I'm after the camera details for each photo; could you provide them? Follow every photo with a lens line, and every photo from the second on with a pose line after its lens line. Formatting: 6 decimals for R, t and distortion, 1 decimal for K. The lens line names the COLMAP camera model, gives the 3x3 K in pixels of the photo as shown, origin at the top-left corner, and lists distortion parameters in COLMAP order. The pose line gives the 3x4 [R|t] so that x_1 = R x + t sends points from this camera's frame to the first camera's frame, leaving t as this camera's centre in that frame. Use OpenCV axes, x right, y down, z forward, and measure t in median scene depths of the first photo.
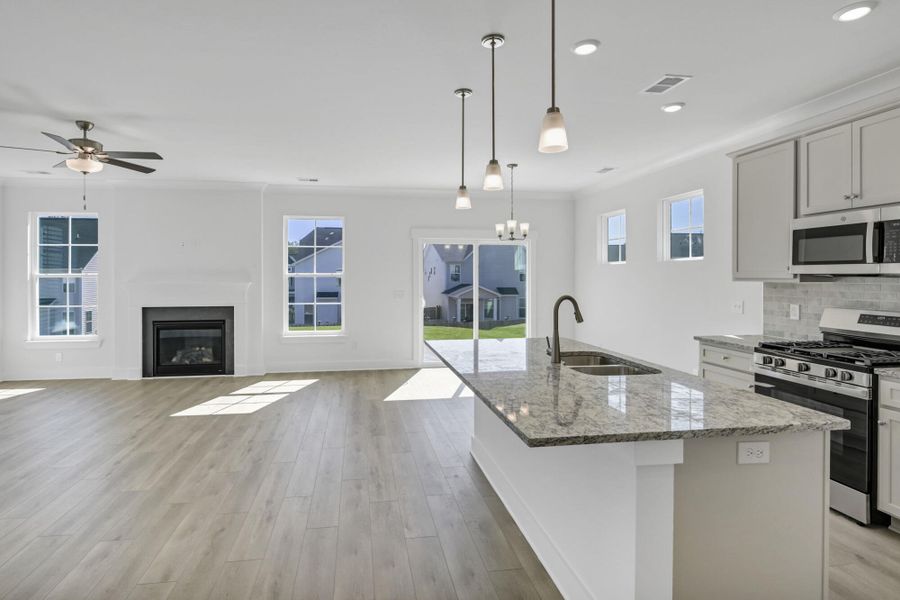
lens RADIAL K [[473.6, 0, 414.9], [0, 473.6, 278.3], [0, 0, 1]] dist [0.004344, -0.001698]
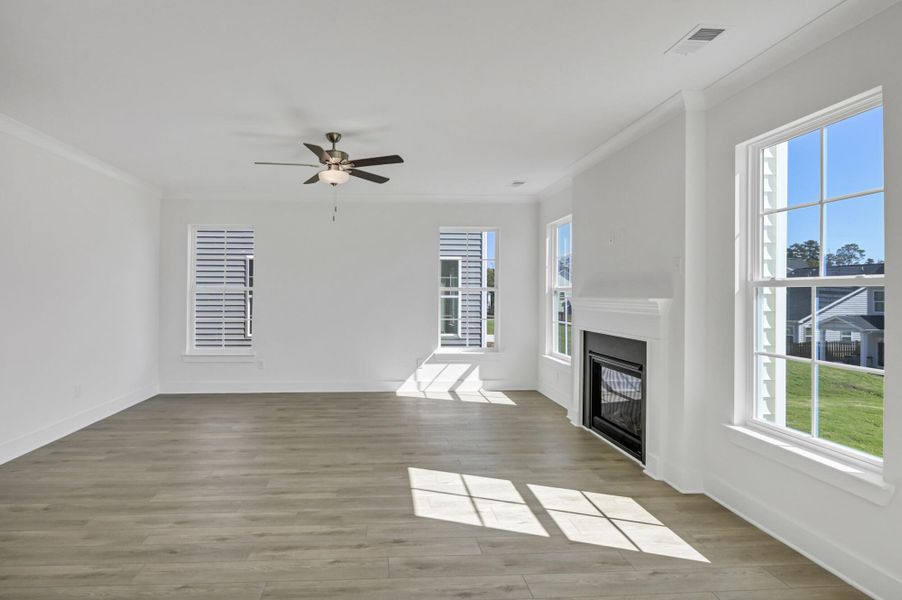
lens RADIAL K [[474.0, 0, 415.9], [0, 474.0, 285.2], [0, 0, 1]] dist [-0.018883, -0.000043]
pose [[-0.060583, -0.014735, -0.998054, 0.294793], [-0.009219, 0.999857, -0.014202, 0.004698], [0.998121, 0.008341, -0.060711, 1.244783]]
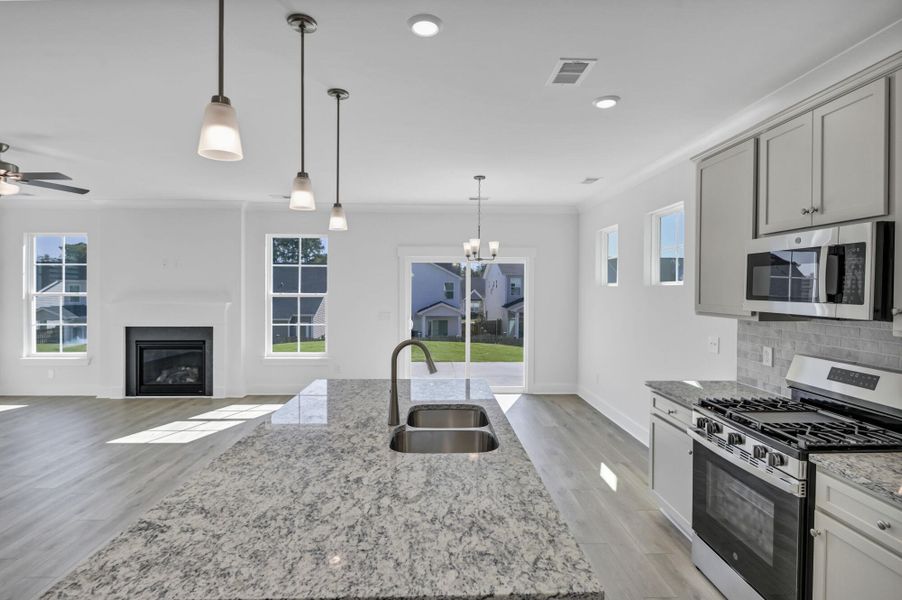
lens RADIAL K [[462.3, 0, 439.6], [0, 462.3, 292.5], [0, 0, 1]] dist [0.002032, -0.000339]
pose [[0.993554, 0.005544, -0.113225, 0.315602], [-0.004784, 0.999964, 0.006985, -0.034540], [0.113260, -0.006398, 0.993545, 0.159926]]
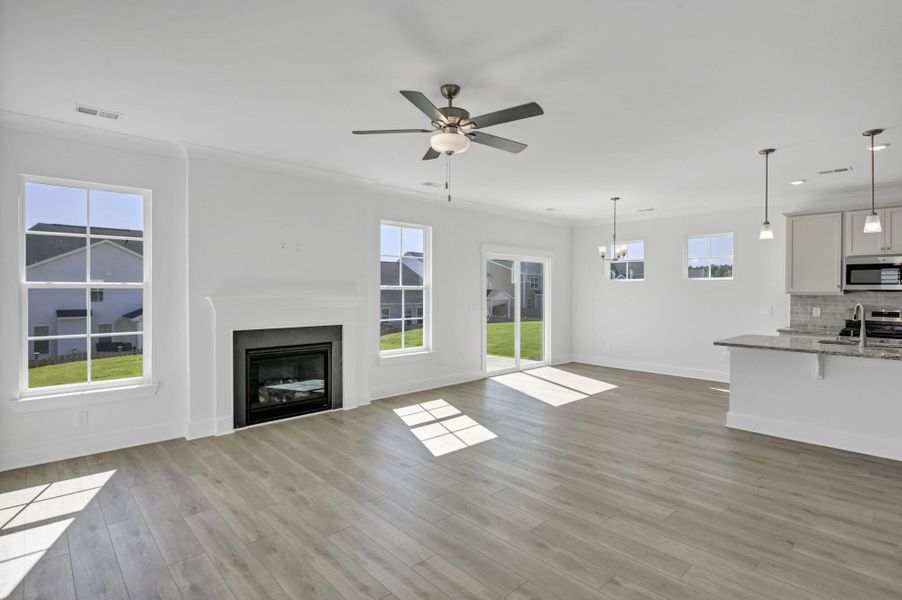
lens RADIAL K [[465.1, 0, 442.1], [0, 465.1, 292.0], [0, 0, 1]] dist [-0.003370, -0.001090]
pose [[0.811865, 0.001533, 0.583843, -1.160490], [-0.002151, 0.999998, 0.000366, 0.001387], [-0.583841, -0.001553, 0.811867, 0.394545]]
